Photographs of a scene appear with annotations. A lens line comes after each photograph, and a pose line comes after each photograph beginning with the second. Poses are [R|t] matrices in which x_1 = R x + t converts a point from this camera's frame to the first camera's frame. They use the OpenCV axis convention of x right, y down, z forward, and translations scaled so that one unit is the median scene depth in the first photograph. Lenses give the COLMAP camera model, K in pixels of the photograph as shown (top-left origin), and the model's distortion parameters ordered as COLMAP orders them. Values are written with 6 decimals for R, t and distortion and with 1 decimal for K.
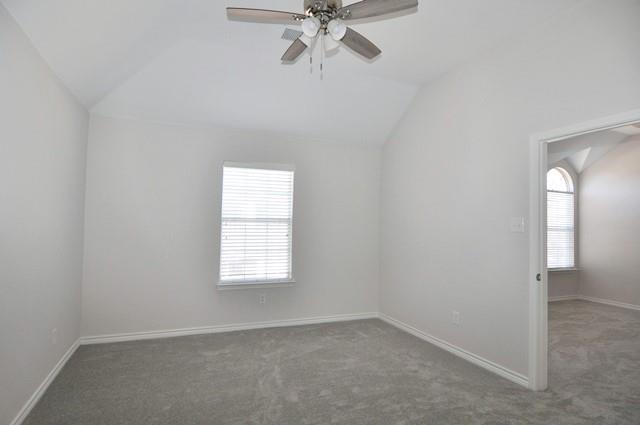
lens RADIAL K [[346.6, 0, 320.0], [0, 346.6, 212.5], [0, 0, 1]] dist [-0.001140, -0.012988]
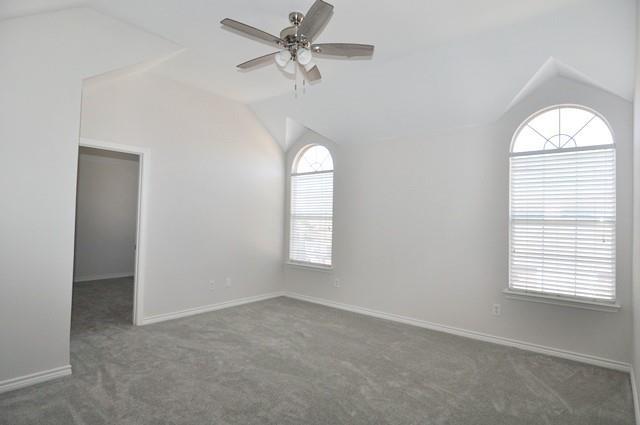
lens RADIAL K [[346.6, 0, 320.0], [0, 346.6, 212.5], [0, 0, 1]] dist [-0.001140, -0.012988]
pose [[0.494696, -0.032179, -0.868470, 0.927287], [0.017653, 0.999480, -0.026978, 0.039353], [0.868887, -0.001985, 0.495007, 0.384232]]
